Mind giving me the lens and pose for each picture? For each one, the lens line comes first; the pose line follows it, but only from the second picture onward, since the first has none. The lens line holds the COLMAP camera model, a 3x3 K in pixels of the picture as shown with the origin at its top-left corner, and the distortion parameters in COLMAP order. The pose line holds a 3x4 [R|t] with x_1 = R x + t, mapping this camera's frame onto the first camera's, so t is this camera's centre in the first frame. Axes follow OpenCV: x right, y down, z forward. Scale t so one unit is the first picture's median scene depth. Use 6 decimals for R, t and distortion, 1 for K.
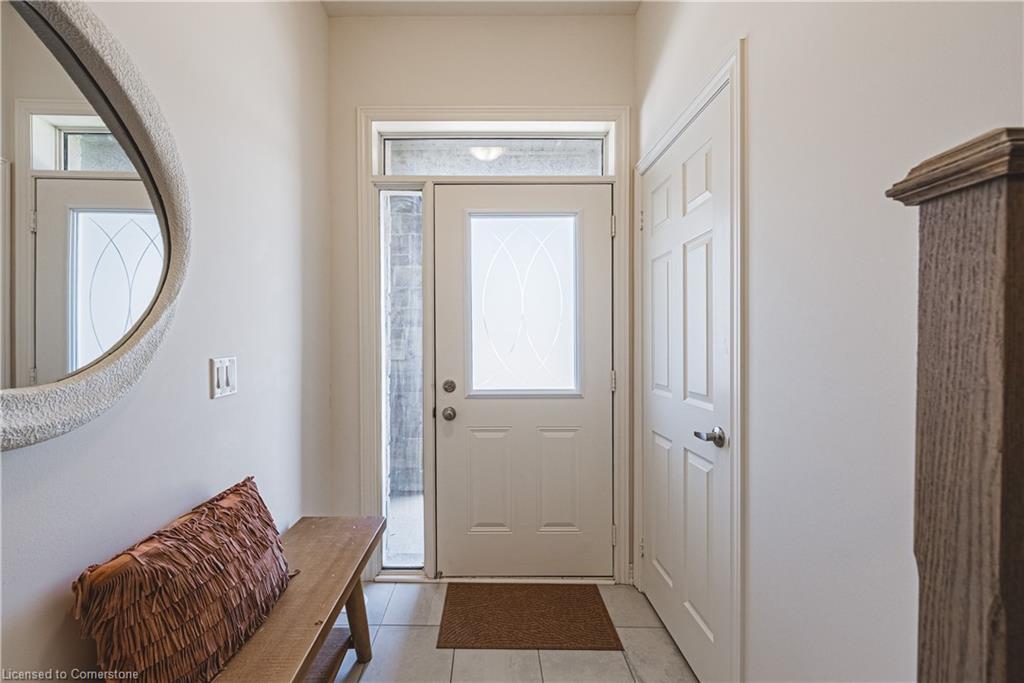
lens RADIAL K [[444.3, 0, 507.8], [0, 444.3, 341.5], [0, 0, 1]] dist [-0.000634, -0.000077]
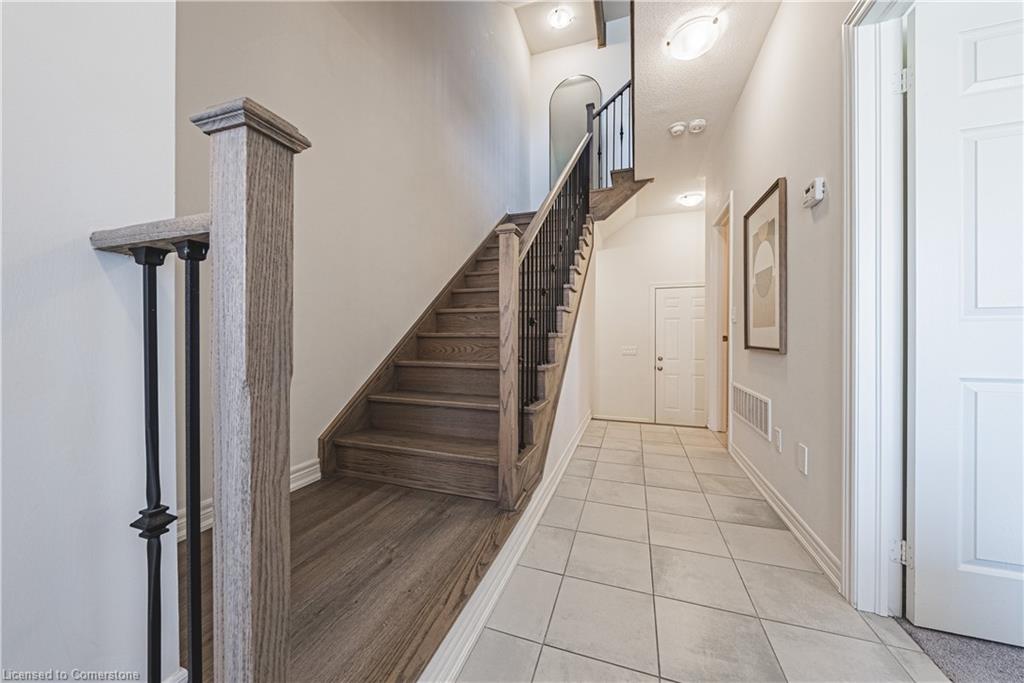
lens RADIAL K [[356.6, 0, 513.7], [0, 356.6, 337.0], [0, 0, 1]] dist [0.000562, -0.000111]
pose [[-0.940224, -0.000917, 0.340554, -0.246407], [0.001286, 0.999980, 0.006243, 0.361947], [-0.340553, 0.006308, -0.940204, 1.873929]]
